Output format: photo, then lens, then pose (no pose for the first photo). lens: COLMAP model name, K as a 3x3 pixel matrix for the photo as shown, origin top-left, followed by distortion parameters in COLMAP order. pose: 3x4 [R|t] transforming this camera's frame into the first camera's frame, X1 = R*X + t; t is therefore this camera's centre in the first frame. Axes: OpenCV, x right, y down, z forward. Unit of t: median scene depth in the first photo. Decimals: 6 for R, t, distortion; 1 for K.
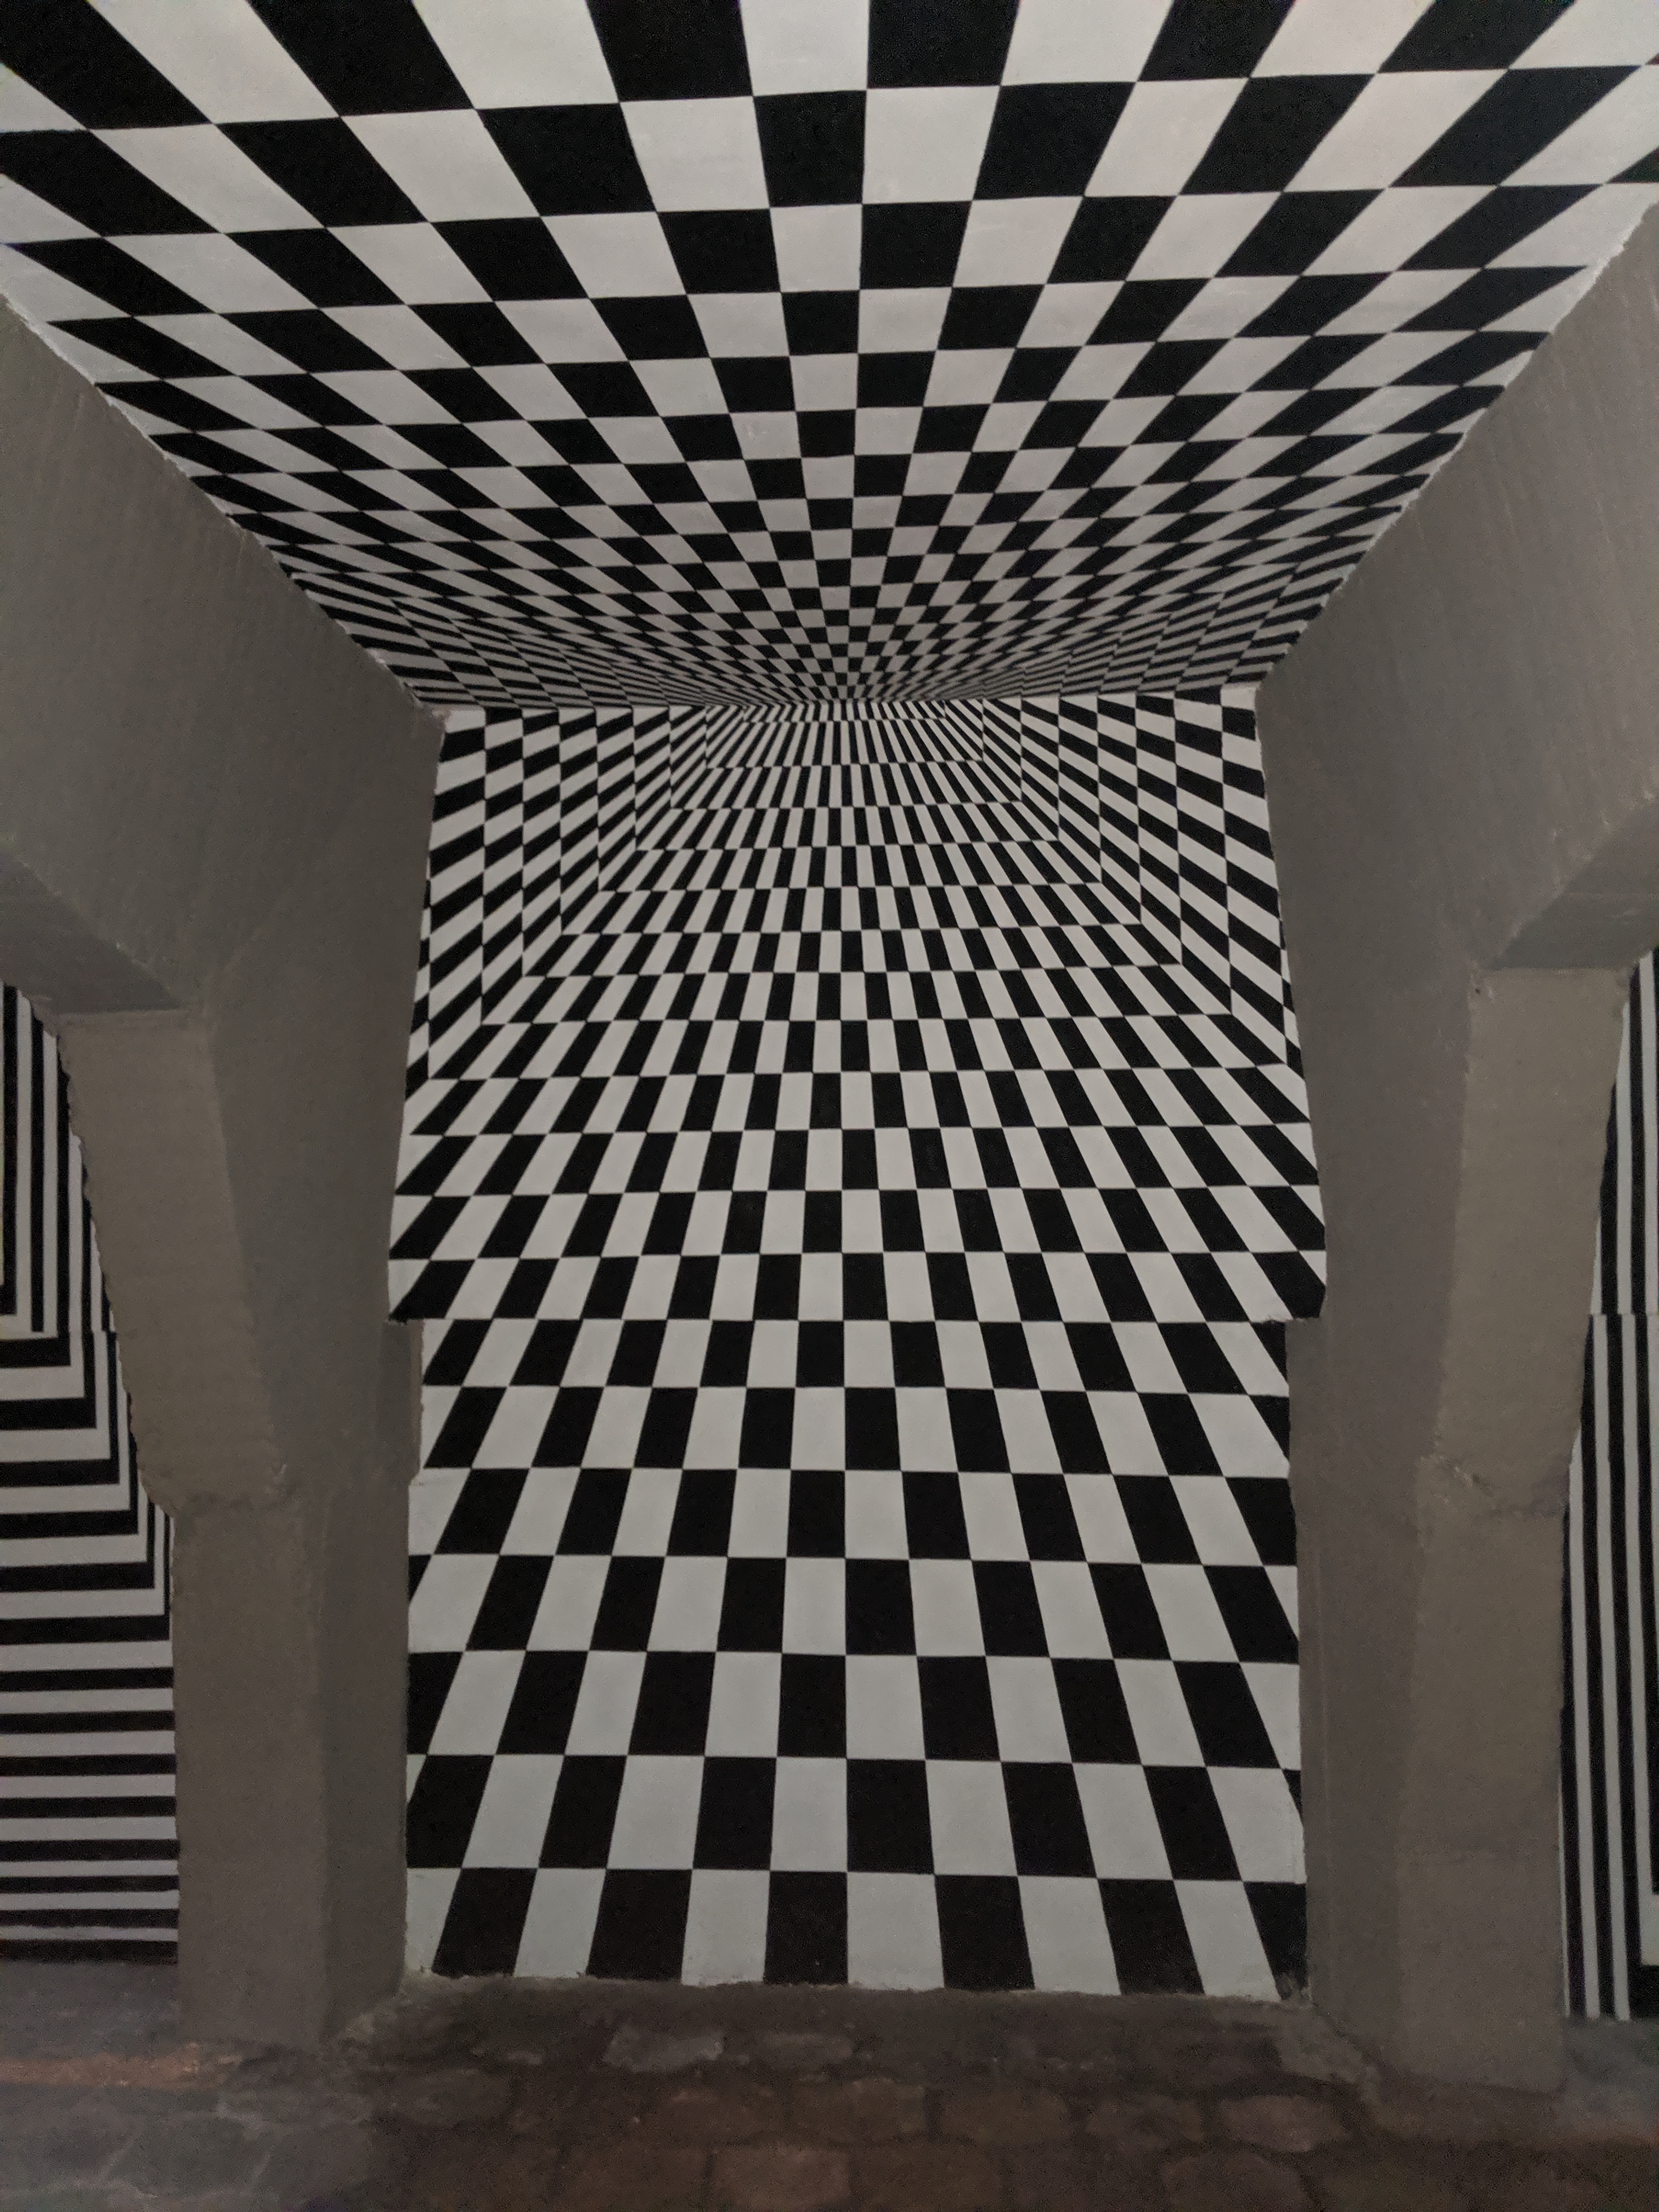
lens RADIAL K [[1788.0, 0, 820.5], [0, 1788.0, 1084.0], [0, 0, 1]] dist [0.037922, -0.071834]
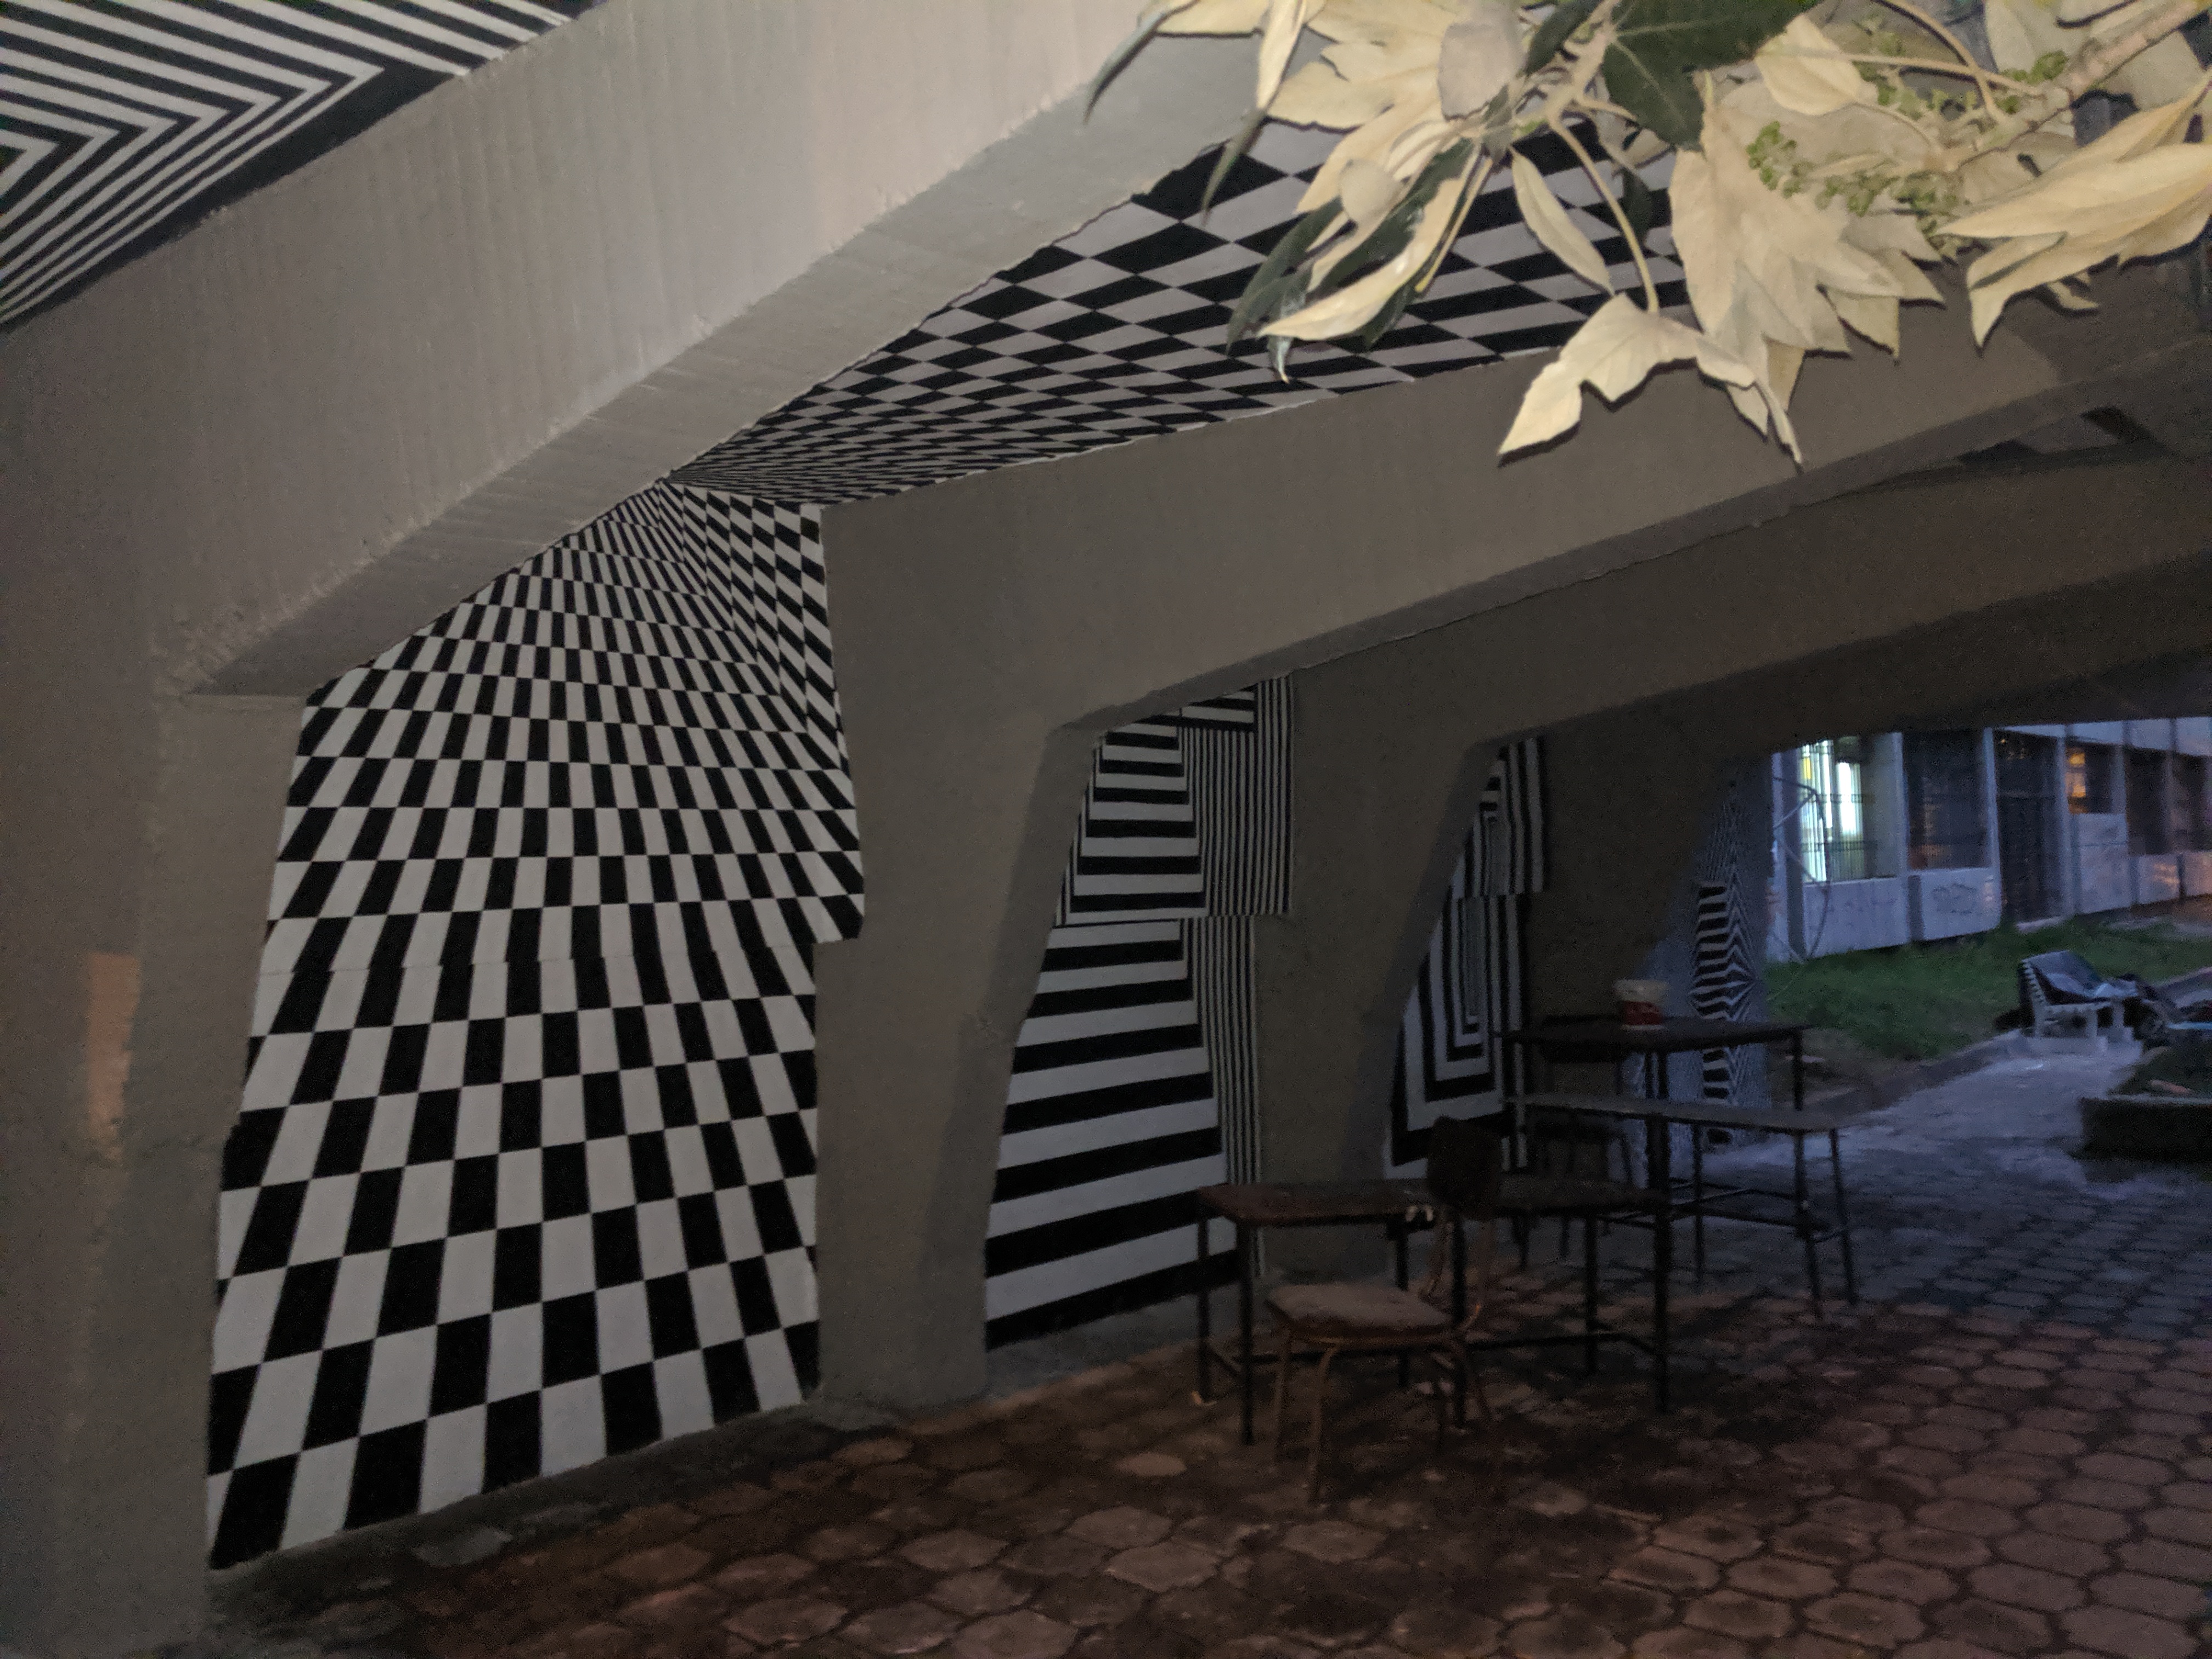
lens RADIAL K [[1788.0, 0, 1104.7], [0, 1788.0, 831.5], [0, 0, 1]] dist [0.037922, -0.071834]
pose [[0.612040, 0.008082, 0.790786, -0.757381], [-0.044919, 0.998689, 0.024560, -0.005920], [-0.789550, -0.050553, 0.611600, -0.076089]]
